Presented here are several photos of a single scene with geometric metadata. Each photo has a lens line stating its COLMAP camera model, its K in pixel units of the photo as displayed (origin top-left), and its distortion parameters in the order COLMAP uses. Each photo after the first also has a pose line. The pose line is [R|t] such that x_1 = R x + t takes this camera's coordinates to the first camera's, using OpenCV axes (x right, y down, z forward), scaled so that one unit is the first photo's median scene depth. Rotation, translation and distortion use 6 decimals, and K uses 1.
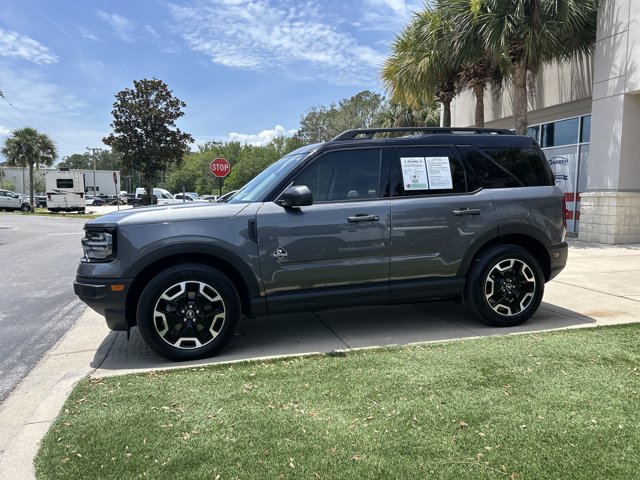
lens RADIAL K [[485.2, 0, 323.0], [0, 485.2, 237.2], [0, 0, 1]] dist [0.045482, -0.046041]
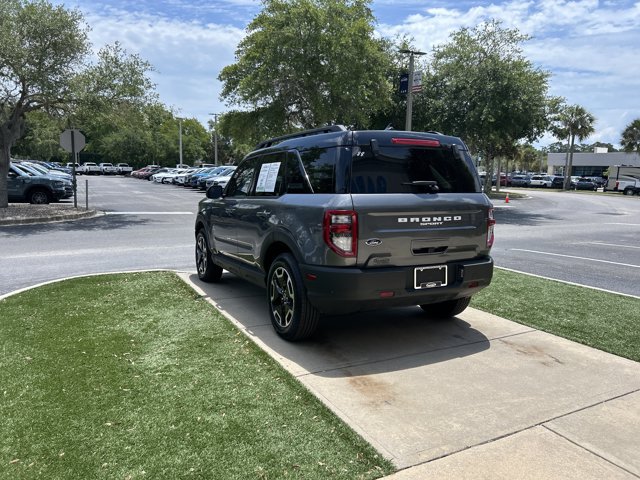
lens RADIAL K [[484.9, 0, 322.3], [0, 484.9, 240.3], [0, 0, 1]] dist [0.043088, -0.043720]
pose [[0.216277, 0.135435, -0.966893, 1.217019], [-0.098853, 0.988280, 0.116319, -0.117850], [0.971315, 0.070423, 0.227131, 0.790377]]
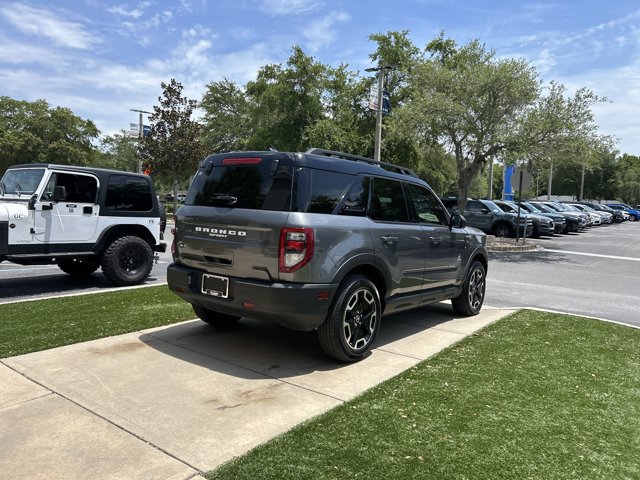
lens RADIAL K [[485.2, 0, 323.0], [0, 485.2, 237.2], [0, 0, 1]] dist [0.045482, -0.046041]
pose [[-0.794968, 0.015983, -0.606441, 0.846364], [-0.087772, 0.986105, 0.141046, -0.203800], [0.600268, 0.165355, -0.782519, 1.933795]]
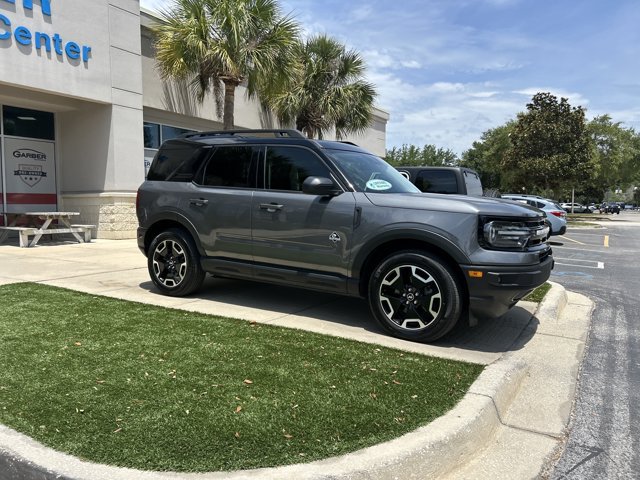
lens RADIAL K [[485.2, 0, 323.0], [0, 485.2, 237.2], [0, 0, 1]] dist [0.045482, -0.046041]
pose [[-0.693091, -0.056999, 0.718593, -0.796535], [0.055731, 0.989648, 0.132252, -0.125111], [-0.718692, 0.131710, -0.682740, 1.808271]]
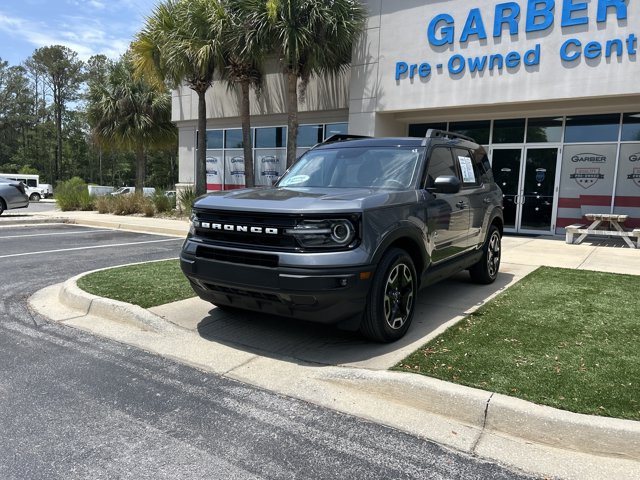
lens RADIAL K [[486.0, 0, 323.0], [0, 486.0, 243.6], [0, 0, 1]] dist [0.050888, -0.057003]
pose [[0.750108, -0.047873, 0.659581, -0.836877], [0.026256, 0.998746, 0.042629, -0.001375], [-0.660794, -0.014658, 0.750424, 0.251235]]
